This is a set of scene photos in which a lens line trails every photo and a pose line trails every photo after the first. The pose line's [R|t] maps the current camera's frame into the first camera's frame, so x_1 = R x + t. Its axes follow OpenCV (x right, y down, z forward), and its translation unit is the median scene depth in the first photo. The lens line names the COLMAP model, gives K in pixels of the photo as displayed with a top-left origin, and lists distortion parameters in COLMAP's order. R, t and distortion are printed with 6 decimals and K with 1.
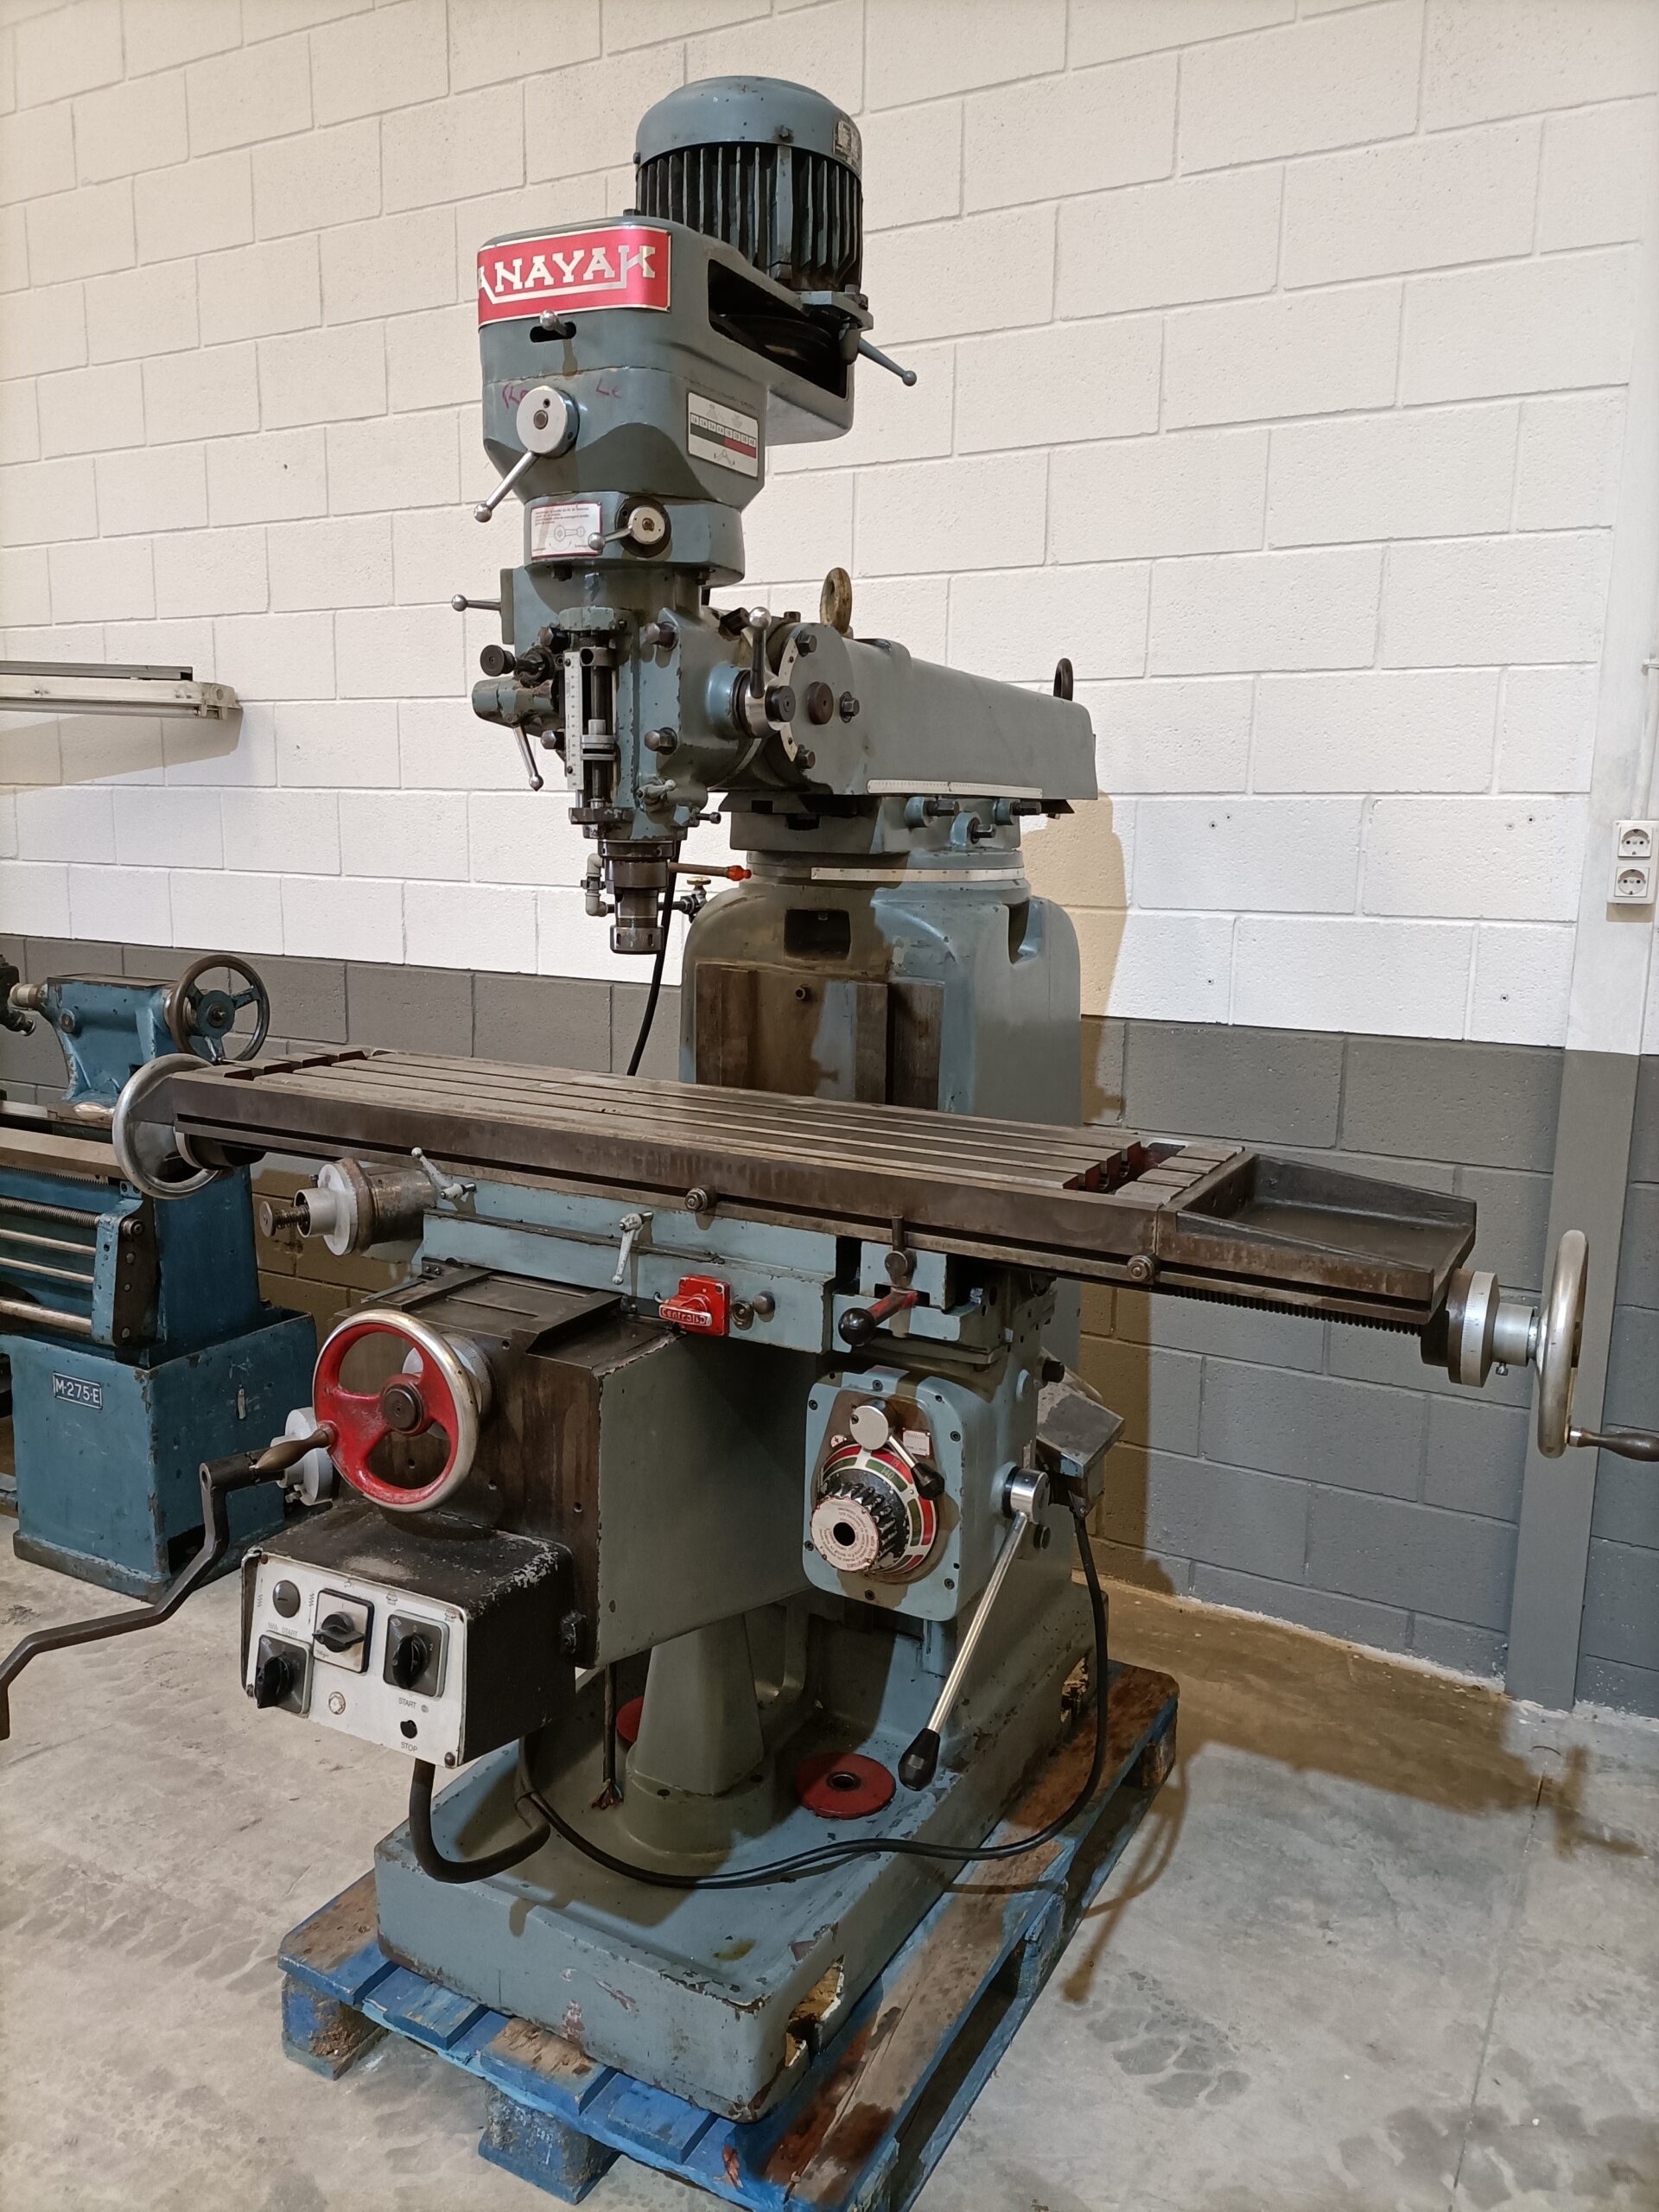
lens RADIAL K [[1647.3, 0, 817.7], [0, 1647.3, 1096.1], [0, 0, 1]] dist [0.048146, -0.051516]
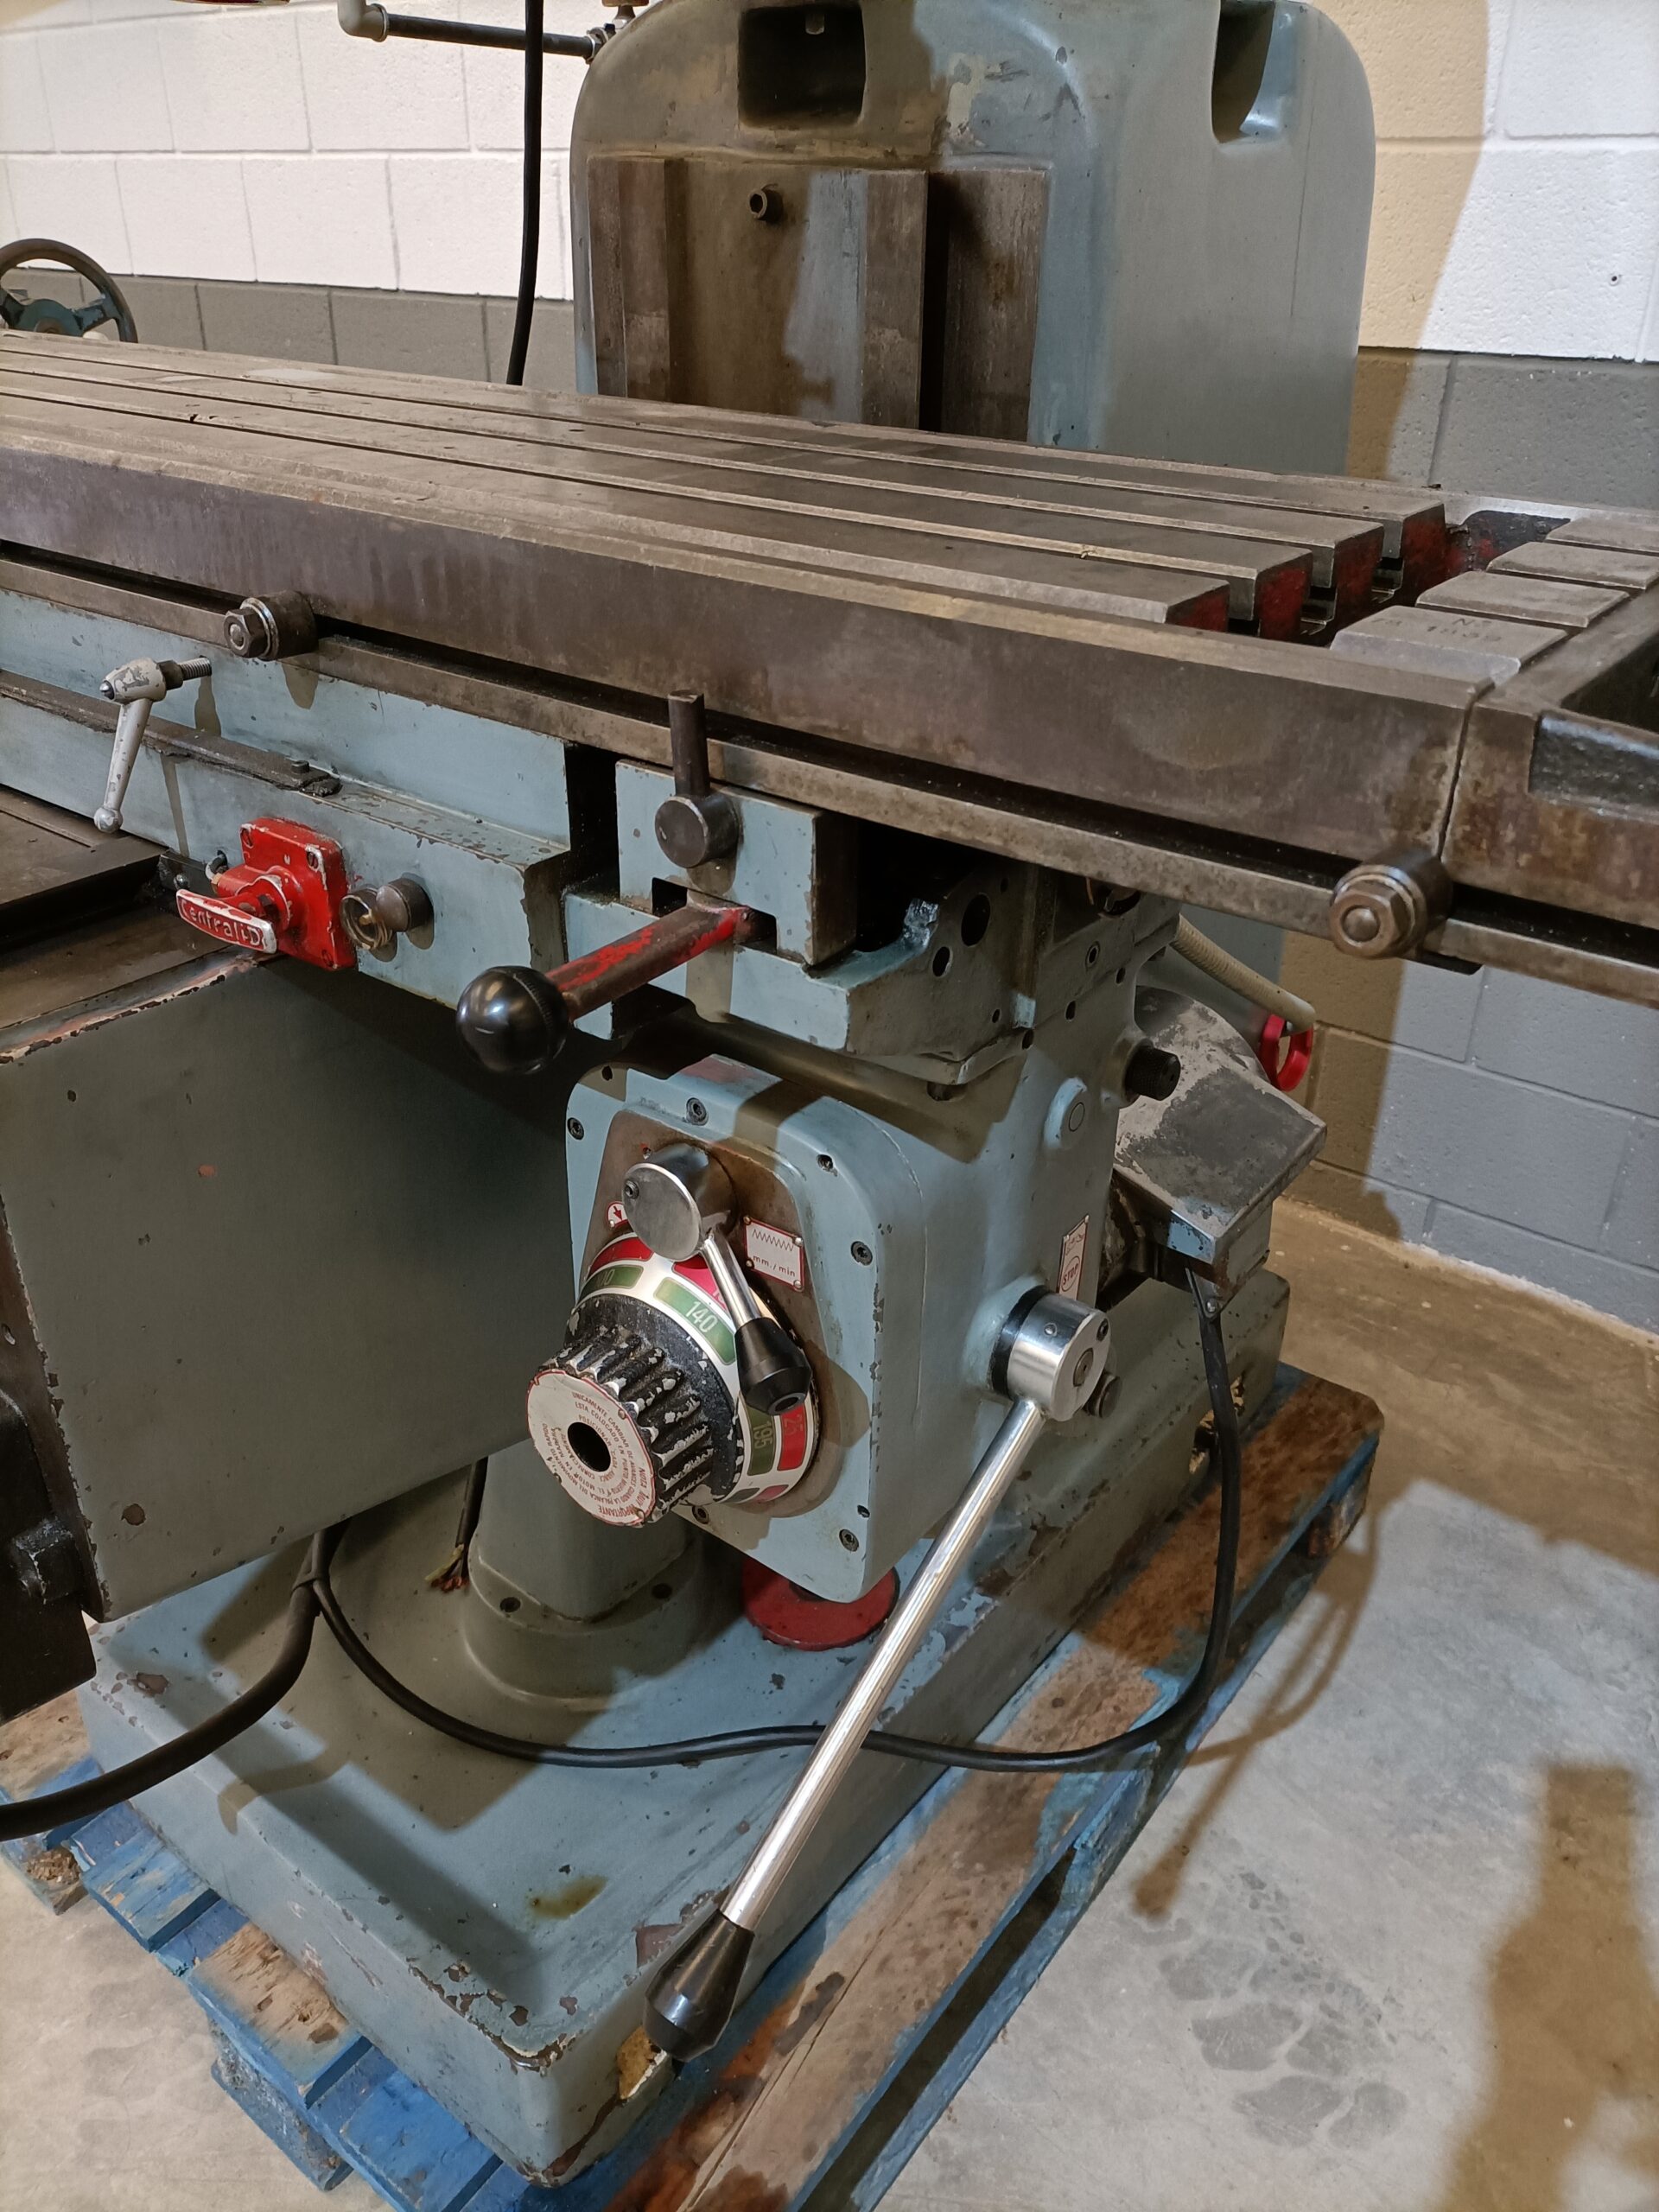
lens RADIAL K [[1647.3, 0, 812.3], [0, 1647.3, 1103.7], [0, 0, 1]] dist [0.048146, -0.051516]
pose [[0.987165, 0.072110, -0.142498, 0.105450], [-0.022561, 0.946280, 0.322562, 0.033295], [0.158103, -0.315207, 0.935761, 0.522502]]
